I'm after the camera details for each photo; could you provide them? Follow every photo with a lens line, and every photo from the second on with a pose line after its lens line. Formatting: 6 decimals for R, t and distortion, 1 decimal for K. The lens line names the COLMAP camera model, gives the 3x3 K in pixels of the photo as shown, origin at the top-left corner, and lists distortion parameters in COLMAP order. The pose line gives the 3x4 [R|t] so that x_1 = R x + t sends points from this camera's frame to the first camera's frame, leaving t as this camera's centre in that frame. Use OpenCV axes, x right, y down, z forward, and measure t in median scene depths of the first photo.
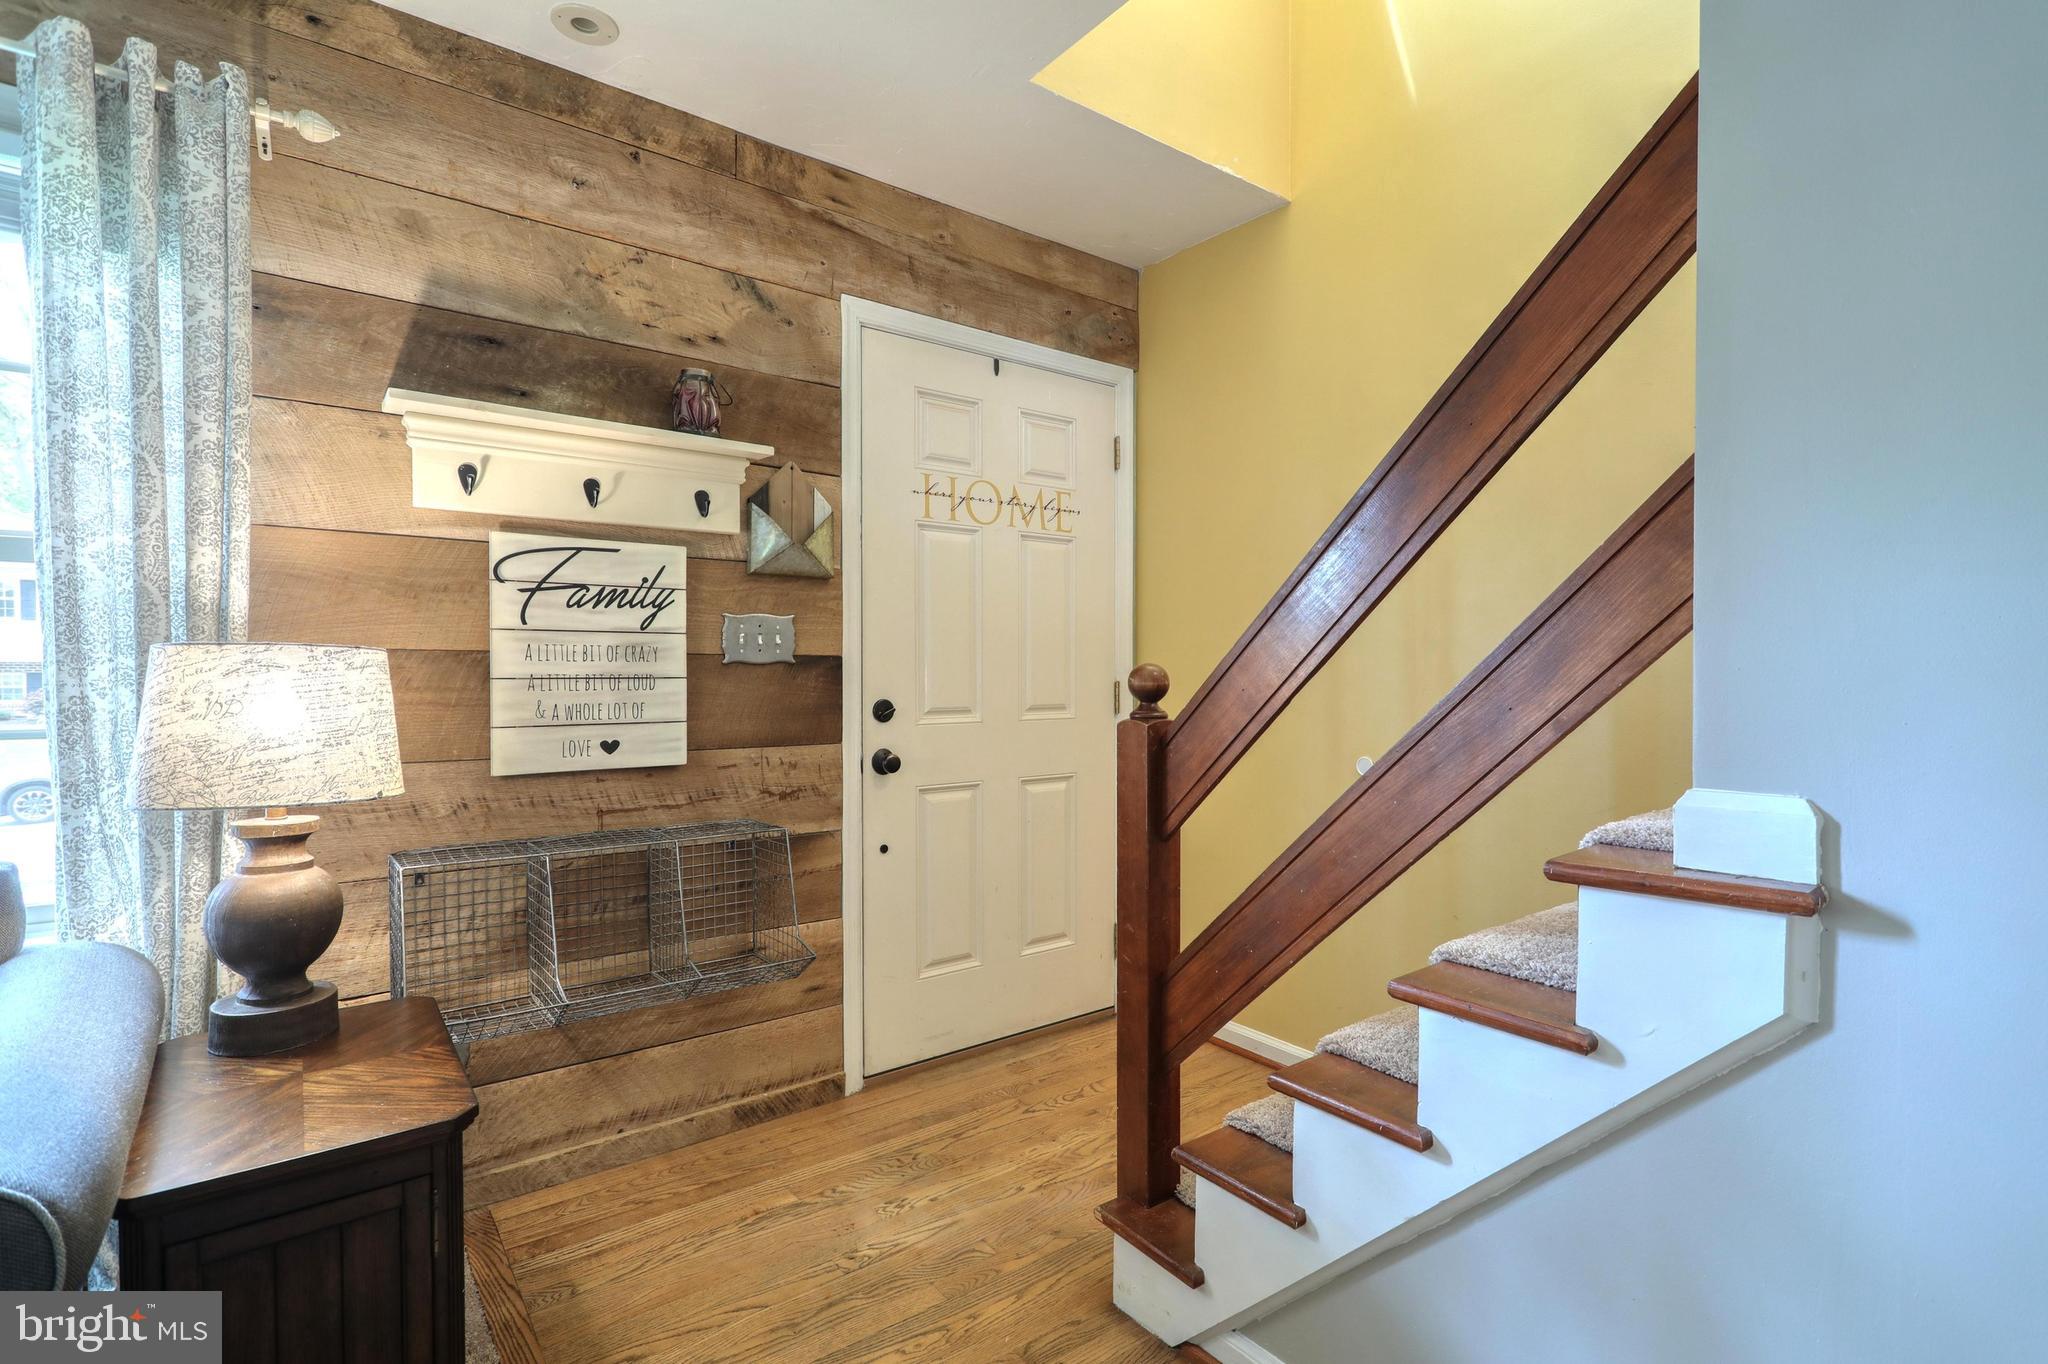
lens RADIAL K [[967.0, 0, 1033.2], [0, 967.0, 683.1], [0, 0, 1]] dist [0.000070, 0.000908]
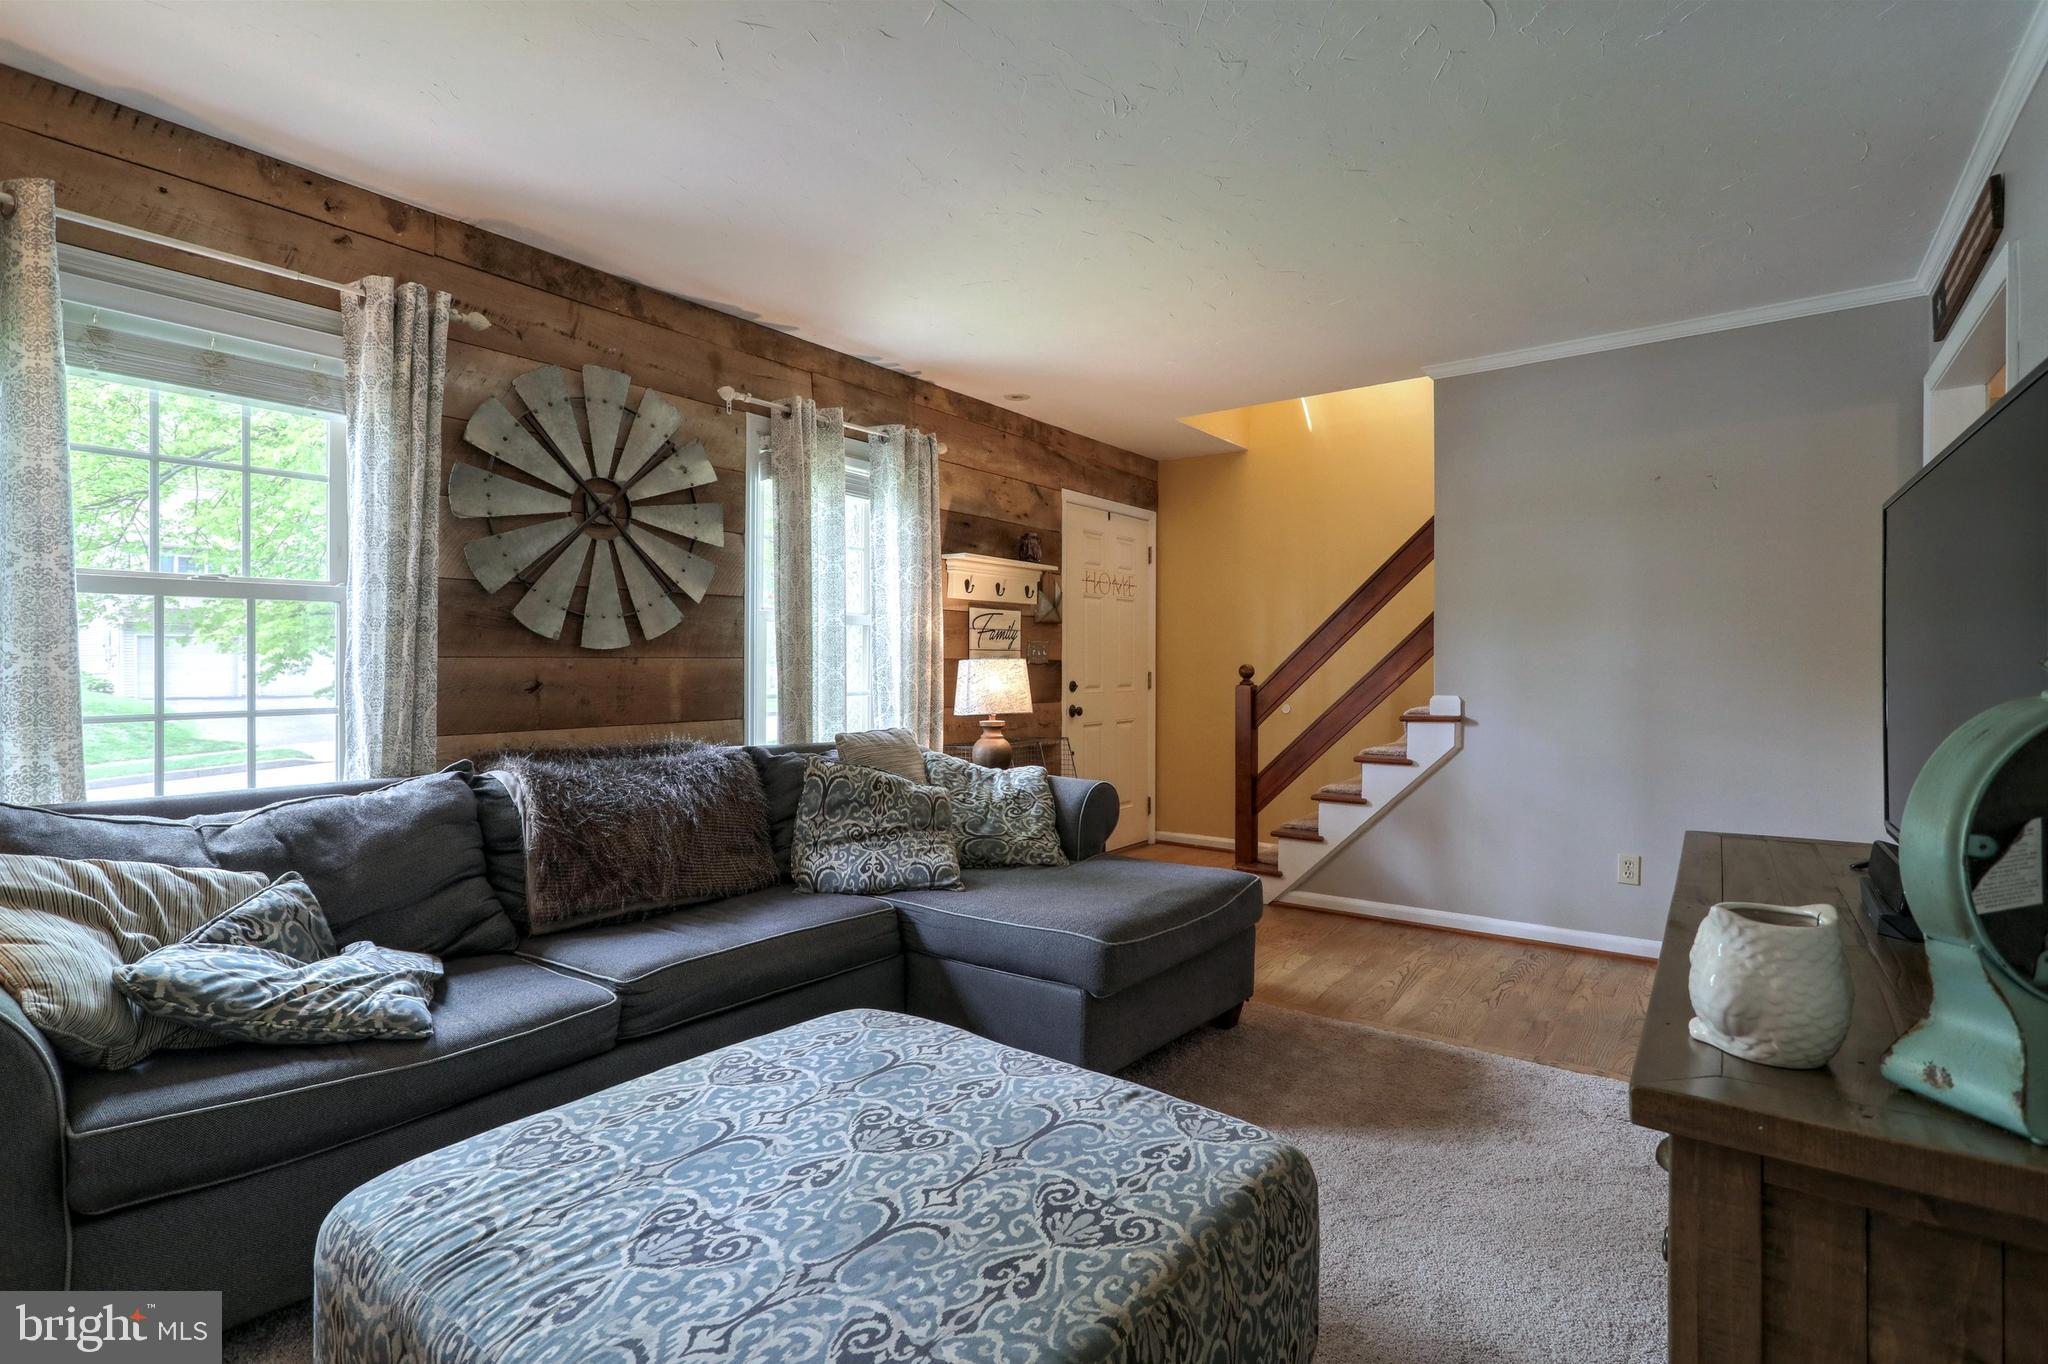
lens RADIAL K [[969.6, 0, 1018.7], [0, 969.6, 671.9], [0, 0, 1]] dist [0.000689, 0.000159]
pose [[0.965291, -0.005009, 0.261129, -1.004487], [0.006695, 0.999962, -0.005569, 0.010168], [-0.261092, 0.007124, 0.965288, -1.204653]]
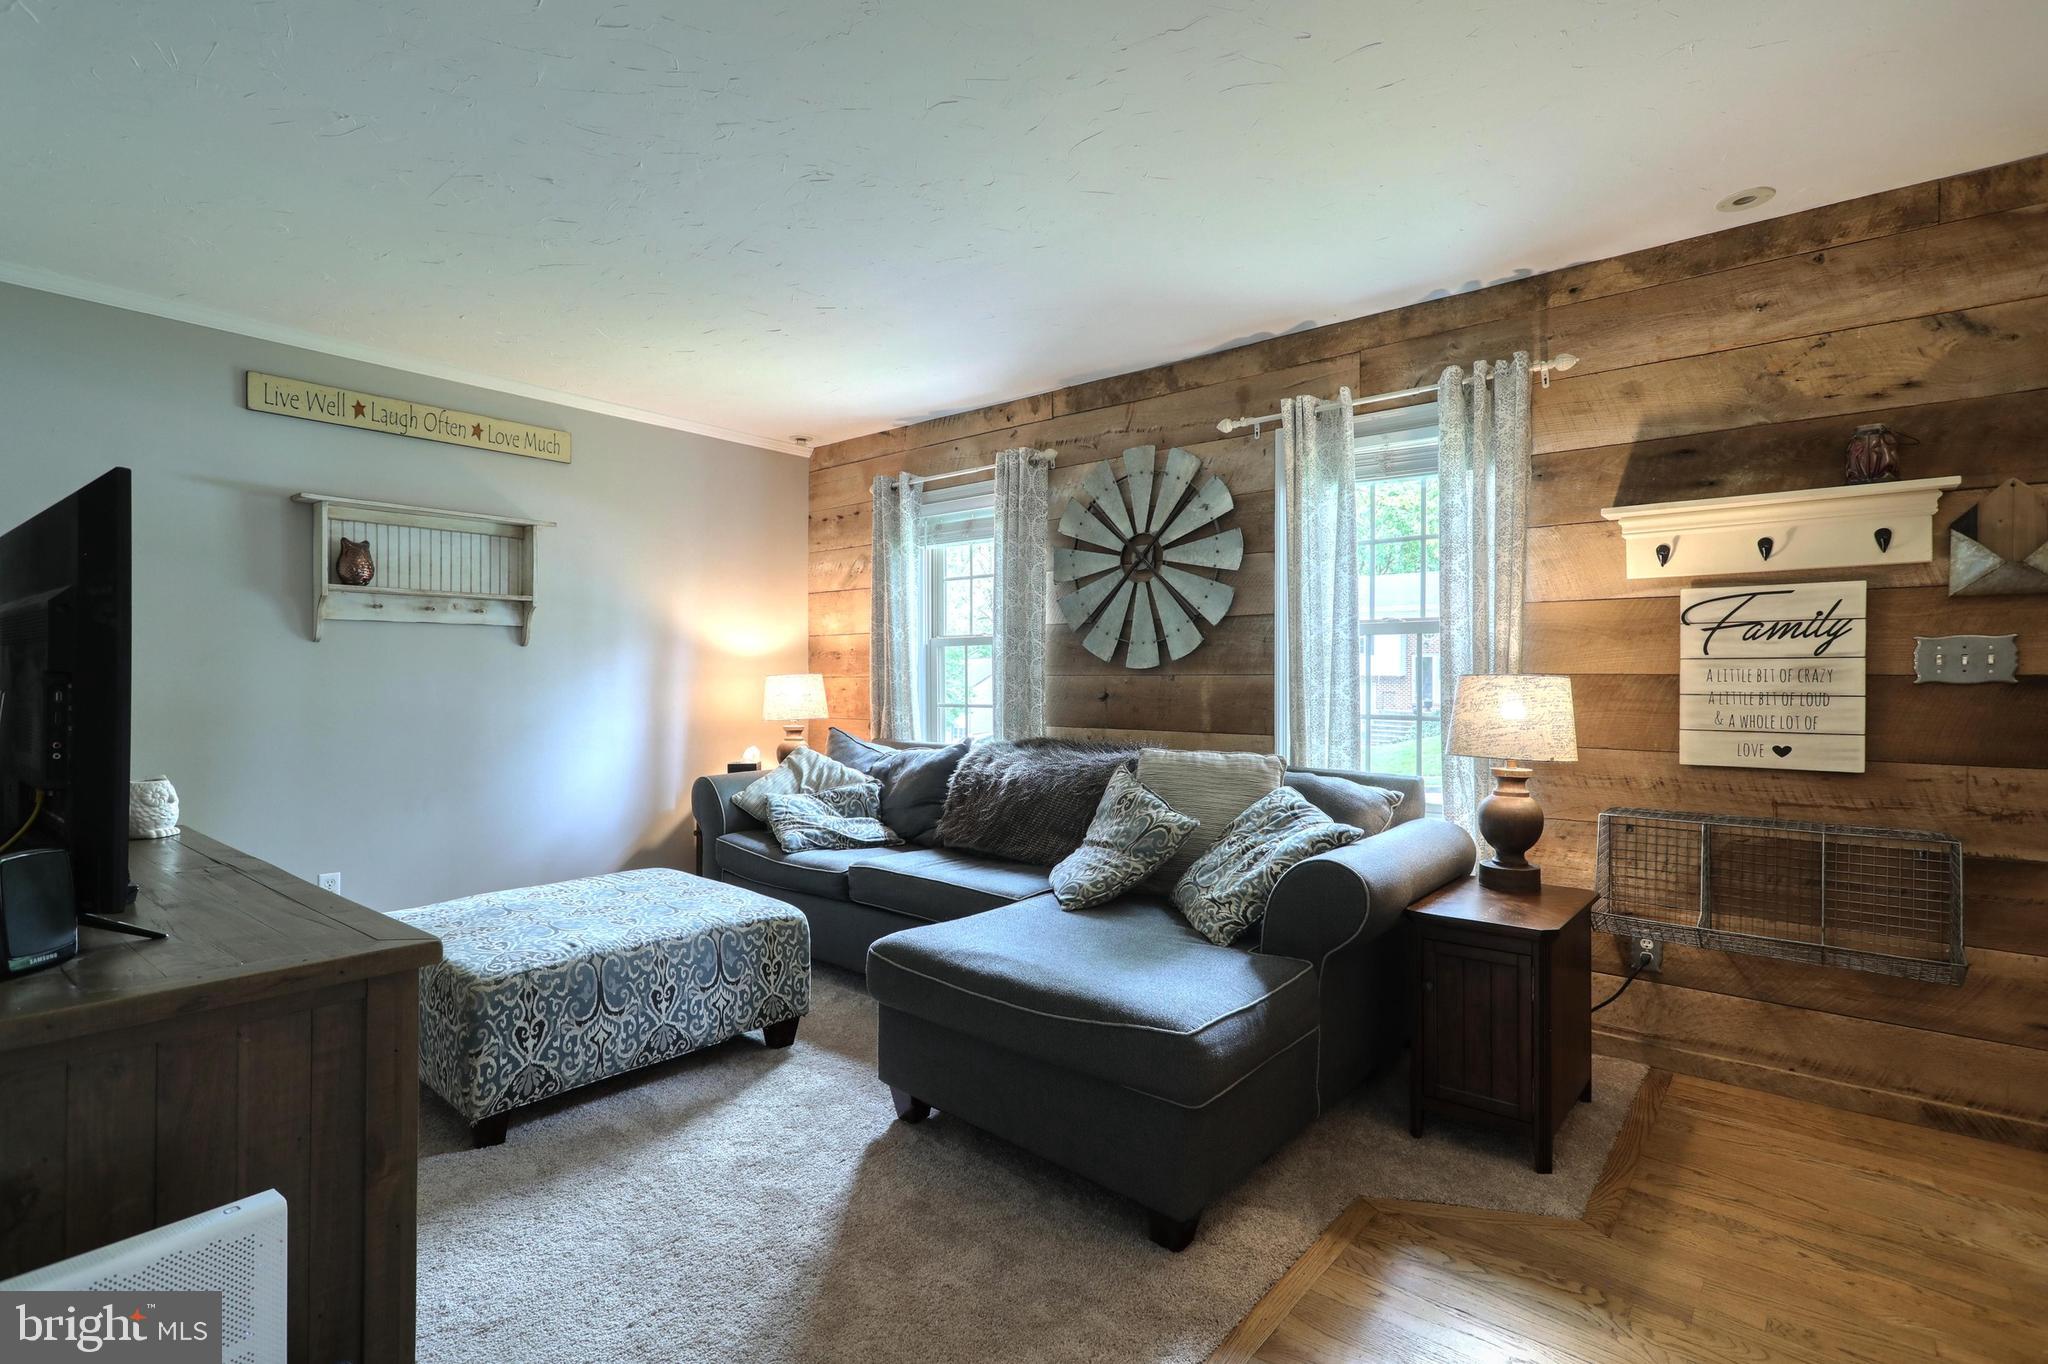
lens RADIAL K [[954.4, 0, 1021.0], [0, 954.4, 687.4], [0, 0, 1]] dist [0.000581, 0.000248]
pose [[0.217819, 0.007897, -0.975957, 0.551352], [-0.016323, 0.999857, 0.004448, -0.005041], [0.975853, 0.014961, 0.217917, -0.219578]]
